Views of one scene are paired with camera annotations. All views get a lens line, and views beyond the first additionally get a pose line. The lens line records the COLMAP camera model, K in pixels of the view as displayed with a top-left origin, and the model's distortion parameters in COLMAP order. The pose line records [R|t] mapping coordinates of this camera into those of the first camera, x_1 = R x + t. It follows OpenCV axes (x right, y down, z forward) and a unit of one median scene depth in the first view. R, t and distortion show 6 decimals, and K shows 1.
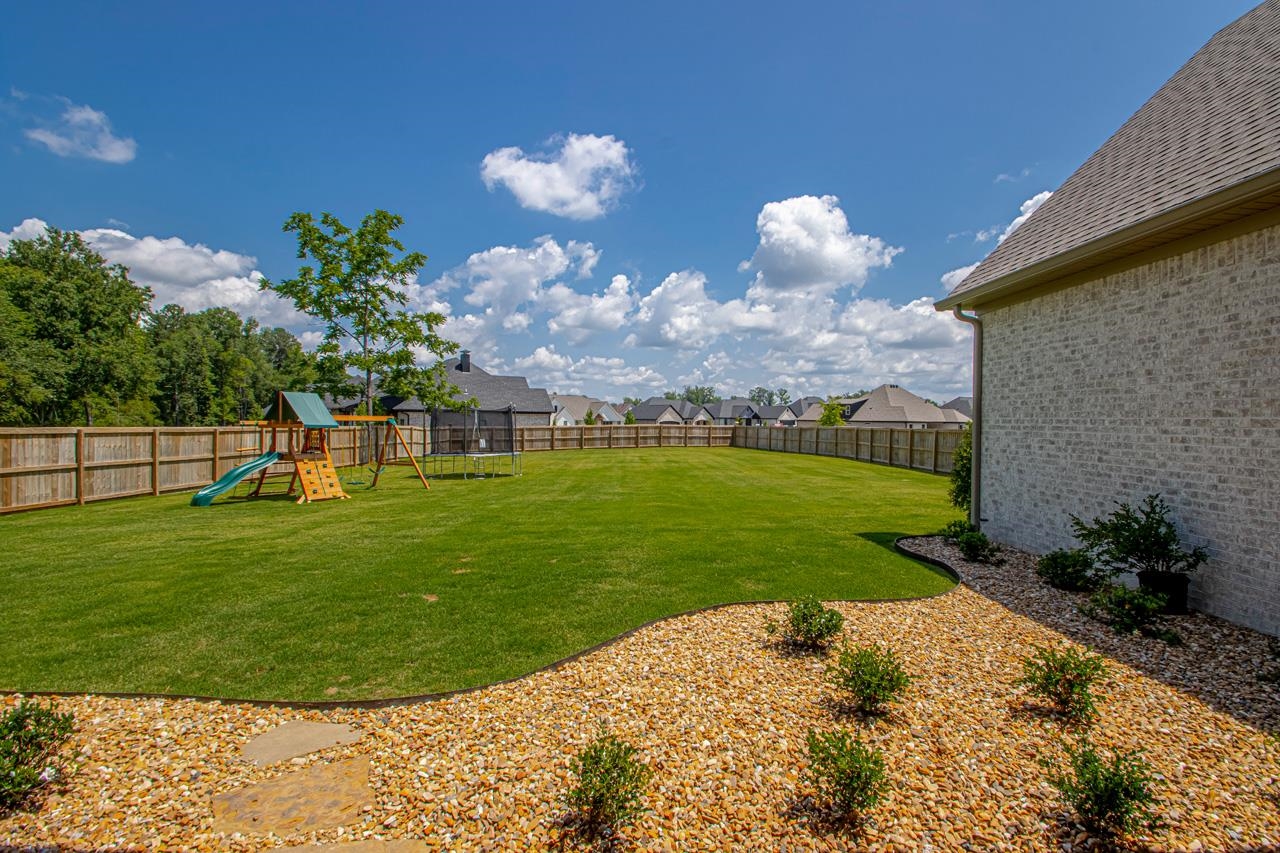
lens RADIAL K [[599.6, 0, 640.0], [0, 599.6, 426.5], [0, 0, 1]] dist [0.027636, -0.019946]
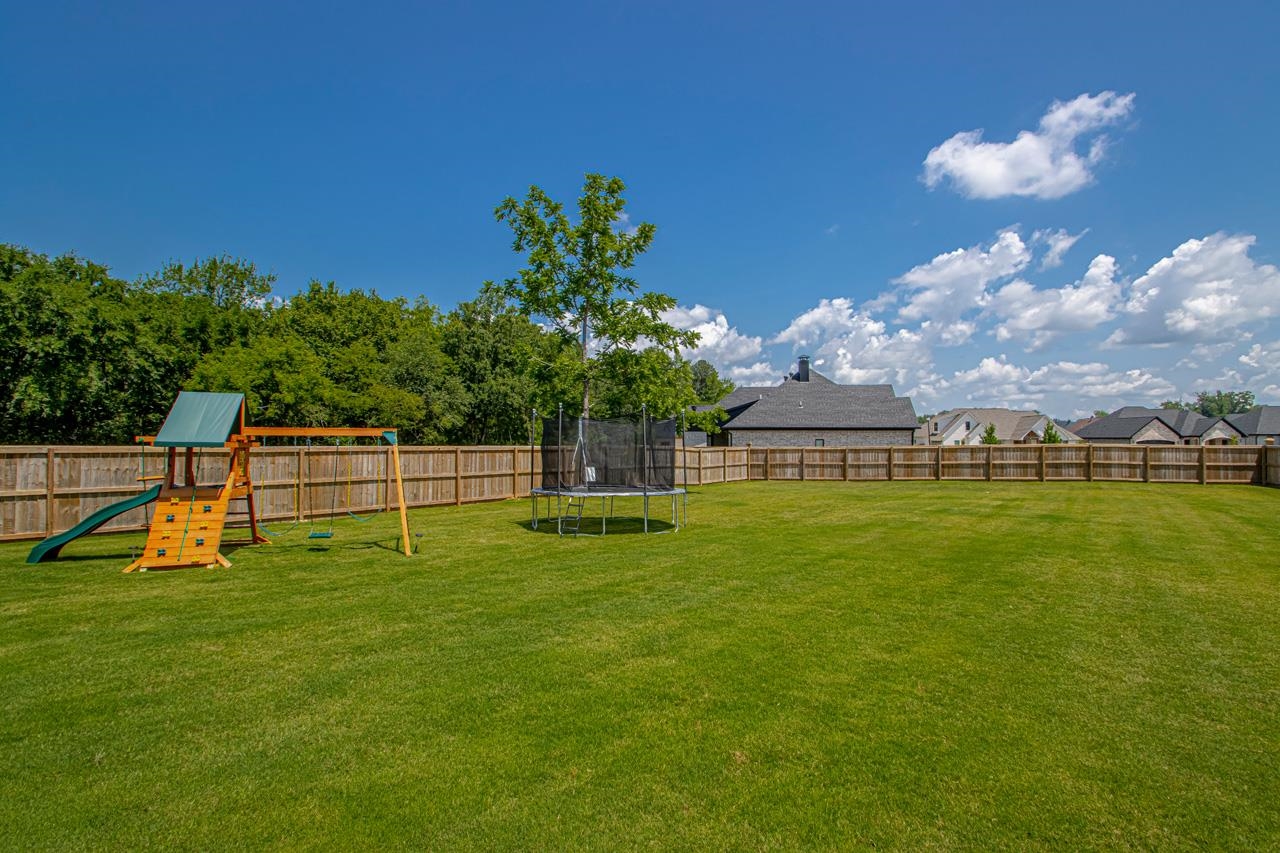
lens RADIAL K [[596.5, 0, 655.3], [0, 596.5, 439.1], [0, 0, 1]] dist [0.008596, -0.000707]
pose [[0.780310, -0.008357, -0.625337, 0.072112], [-0.000767, 0.999897, -0.014319, 0.000695], [0.625393, 0.011653, 0.780223, 0.250662]]
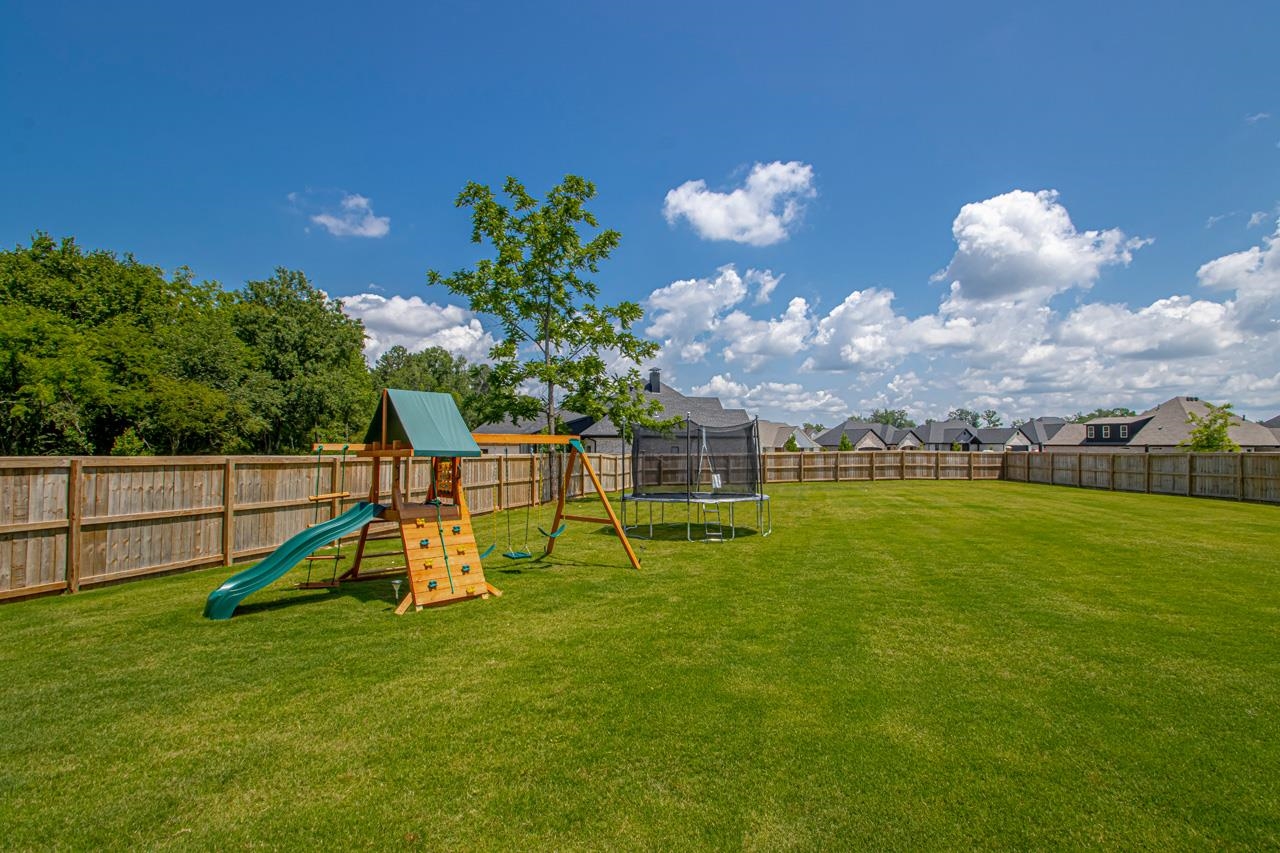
lens RADIAL K [[595.3, 0, 646.4], [0, 595.3, 422.3], [0, 0, 1]] dist [0.018740, -0.018673]
pose [[0.961229, -0.018498, -0.275131, -0.070198], [0.003896, 0.998559, -0.053524, 0.000310], [0.275725, 0.050376, 0.959916, 0.173162]]
